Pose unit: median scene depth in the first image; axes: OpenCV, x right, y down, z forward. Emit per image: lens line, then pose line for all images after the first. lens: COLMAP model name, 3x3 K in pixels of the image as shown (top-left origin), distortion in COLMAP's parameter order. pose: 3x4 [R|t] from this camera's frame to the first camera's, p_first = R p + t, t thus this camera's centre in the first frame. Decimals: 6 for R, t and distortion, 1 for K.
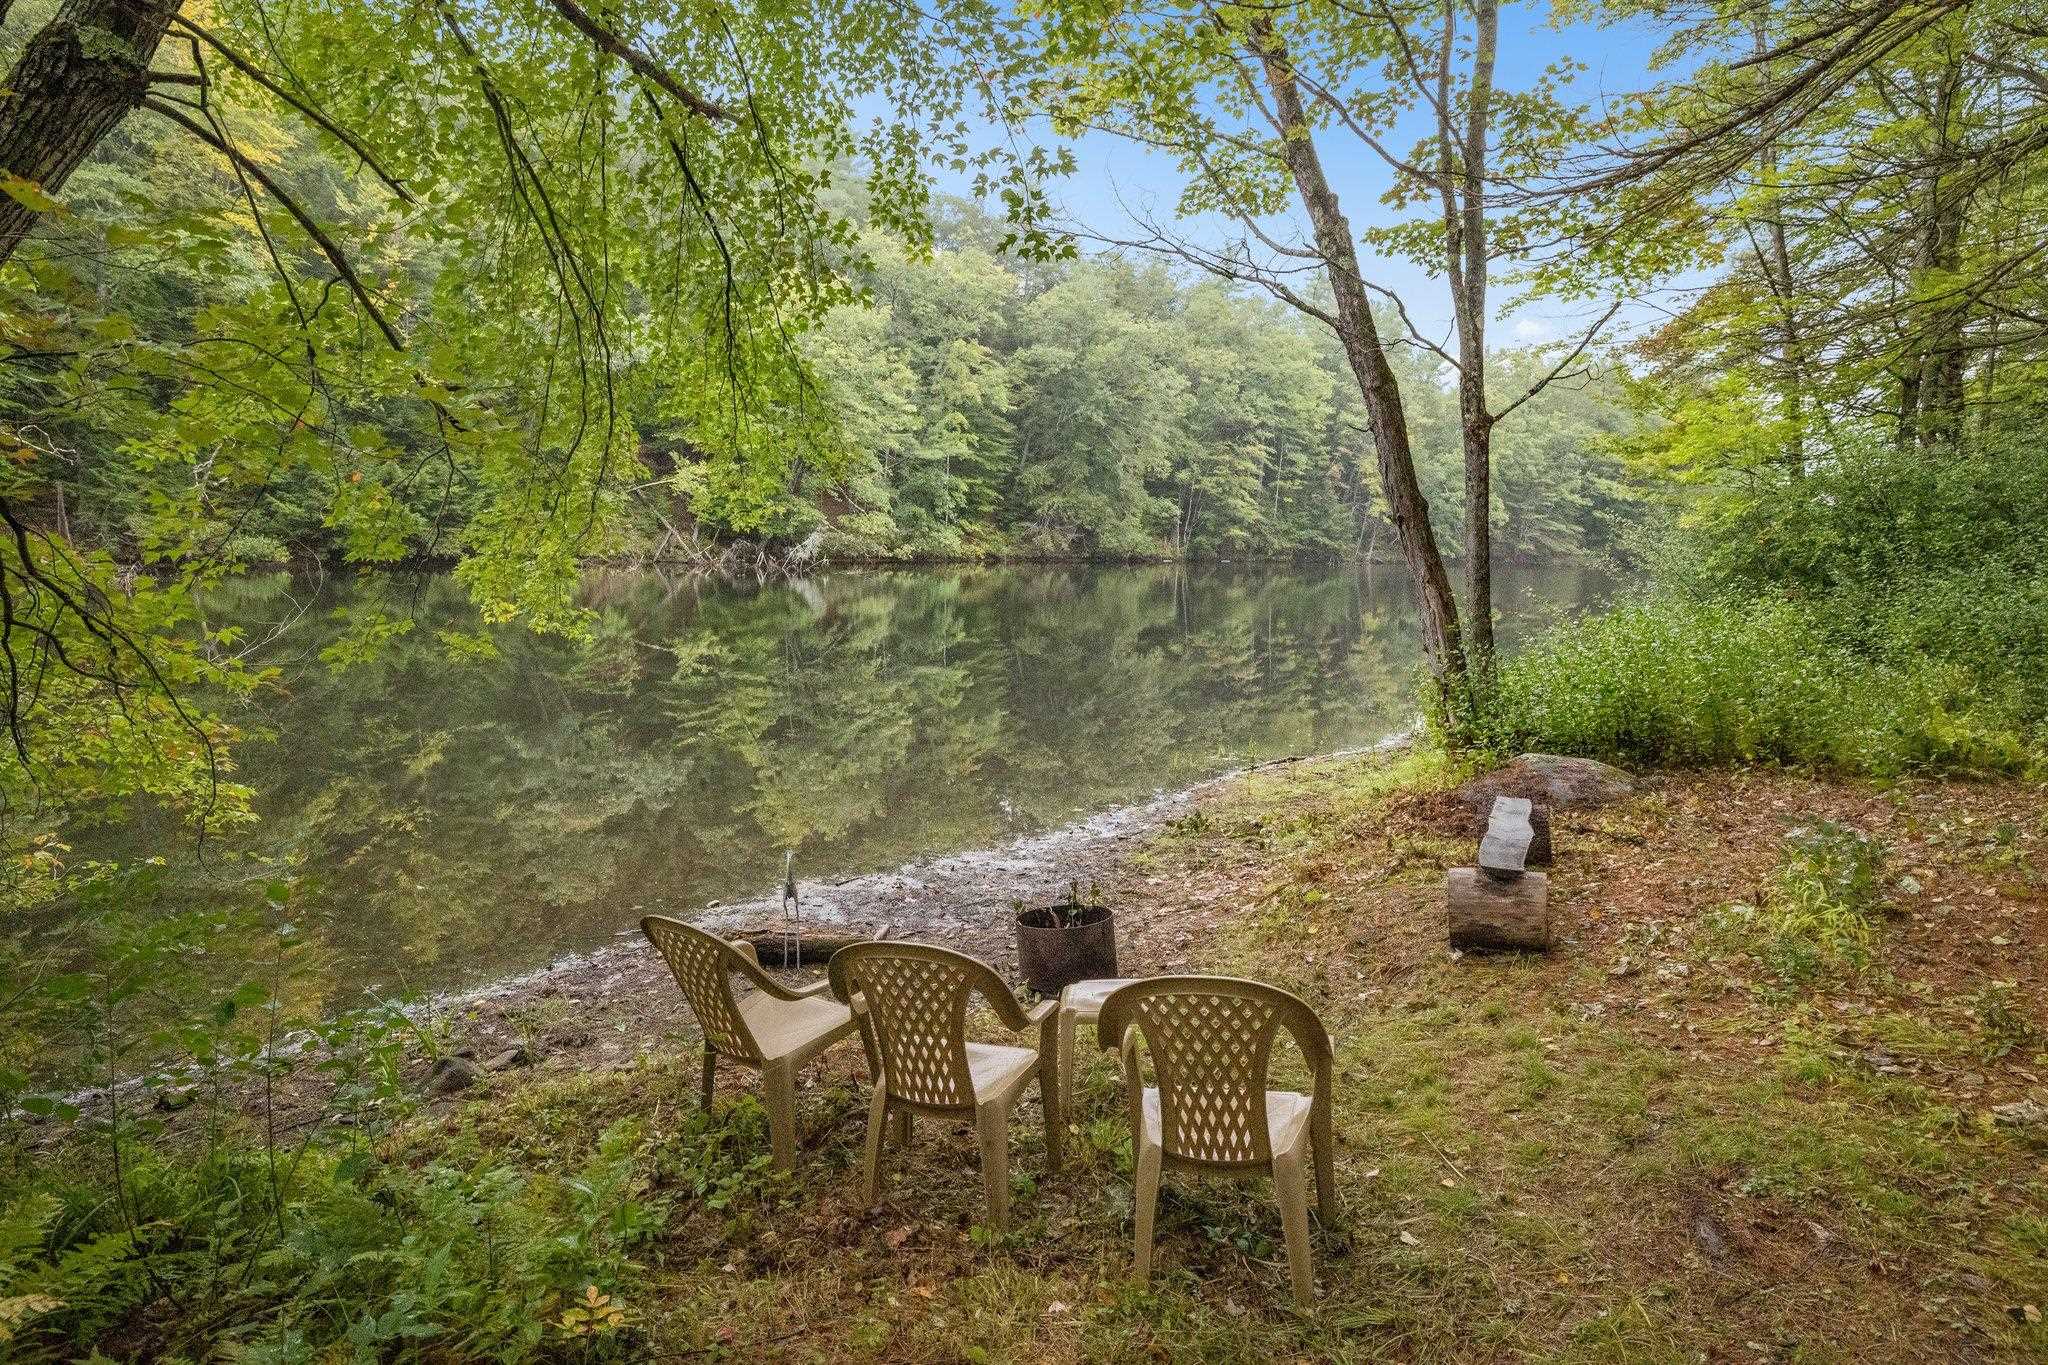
lens RADIAL K [[1181.0, 0, 1023.1], [0, 1181.0, 676.8], [0, 0, 1]] dist [-0.000873, -0.000007]
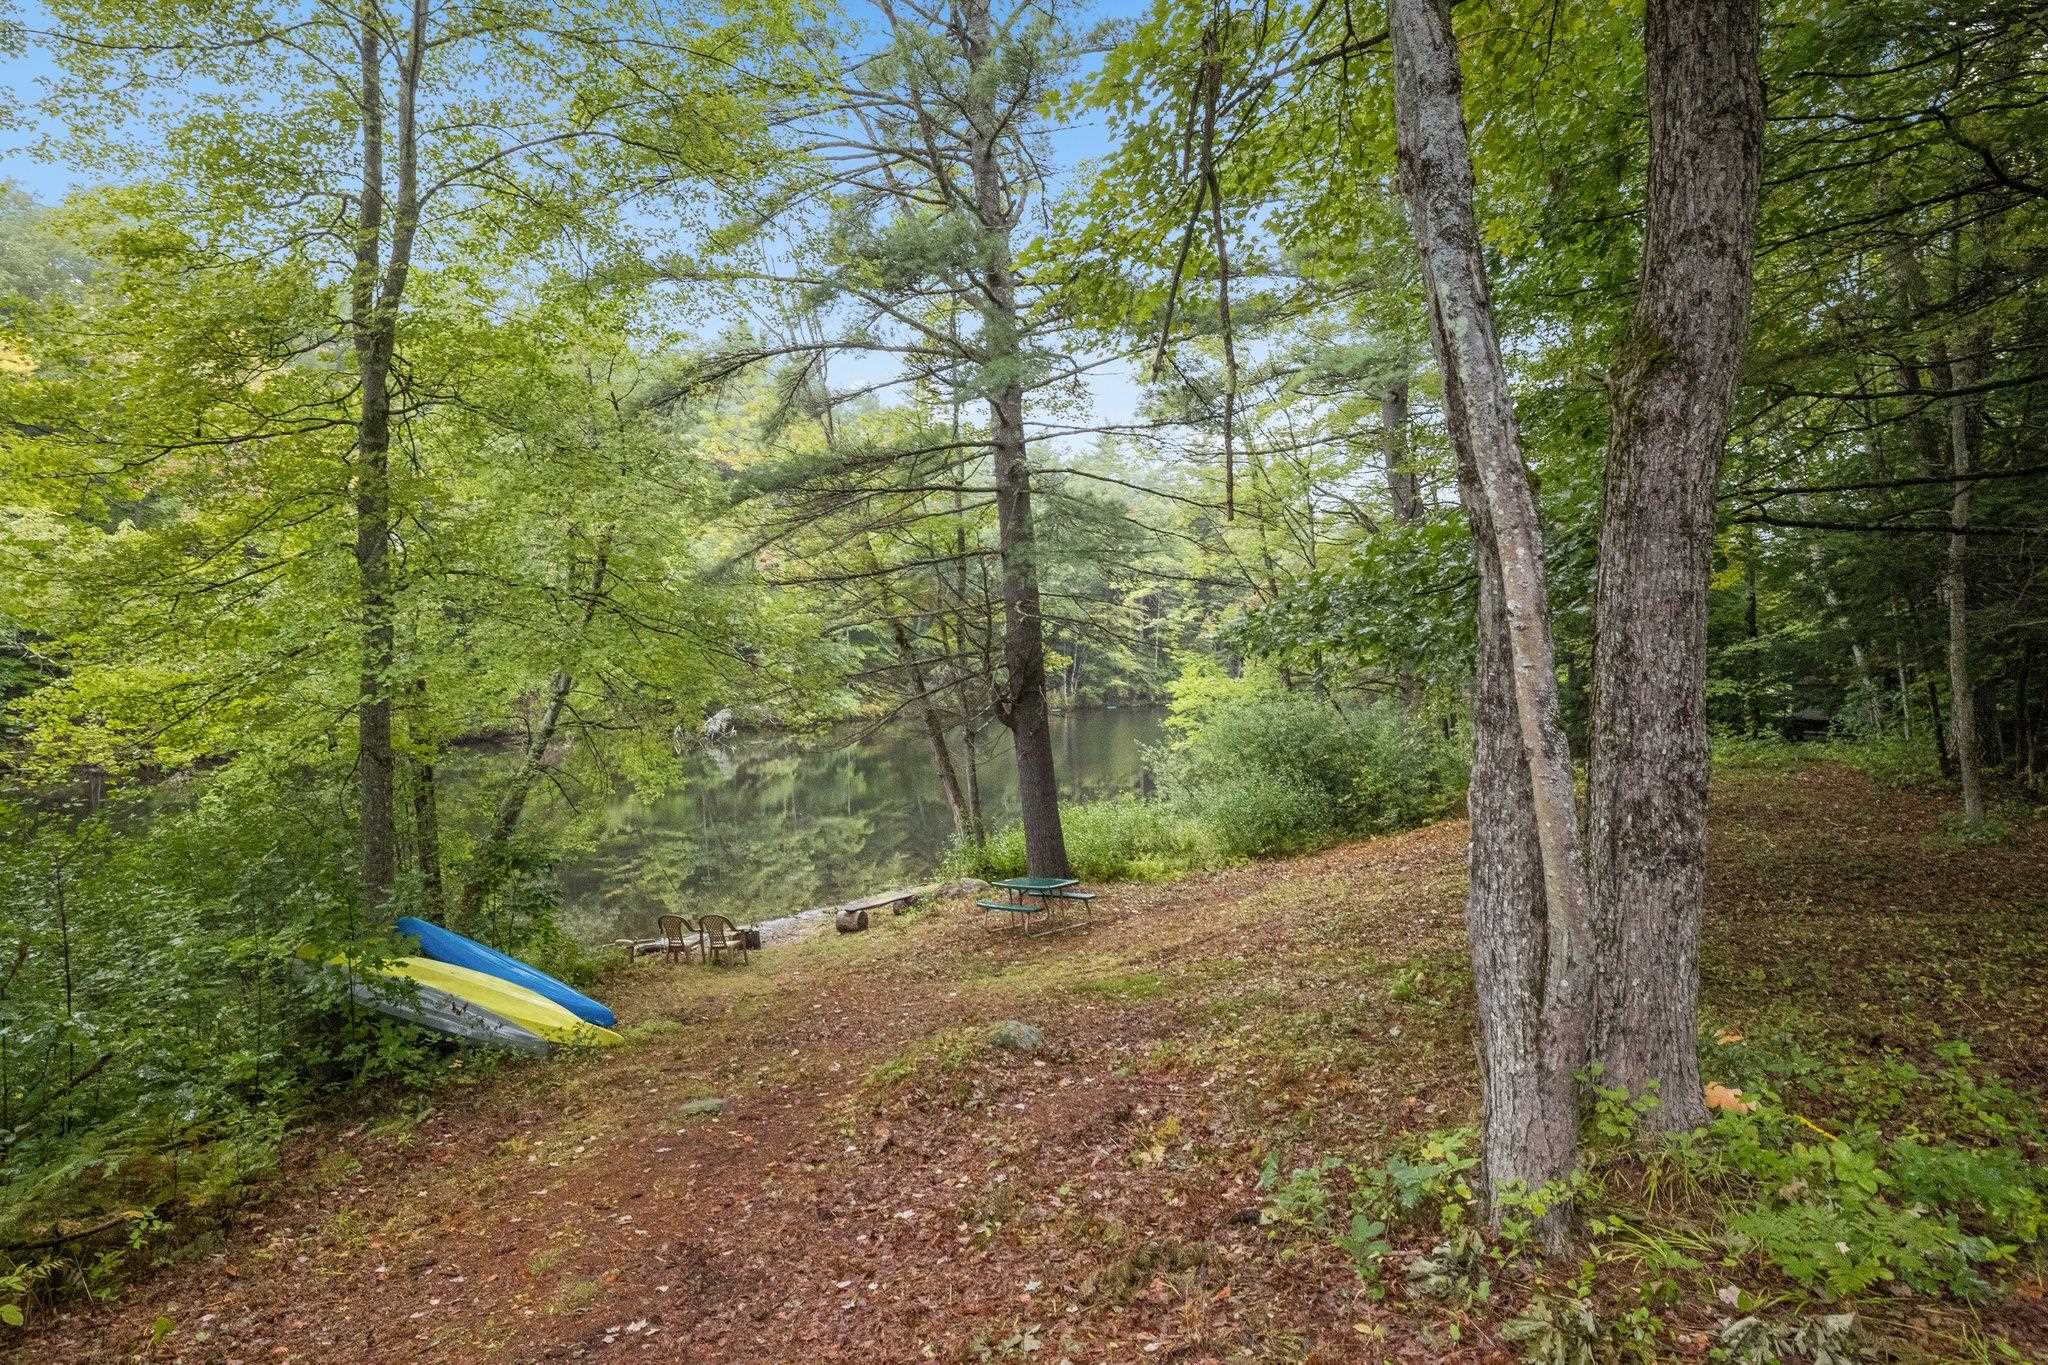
lens RADIAL K [[1266.7, 0, 1023.3], [0, 1266.7, 689.8], [0, 0, 1]] dist [0.000386, 0.000045]
pose [[0.998576, -0.032822, 0.042053, 0.056174], [0.036768, 0.994628, -0.096763, -0.005874], [-0.038652, 0.098171, 0.994419, -0.217298]]
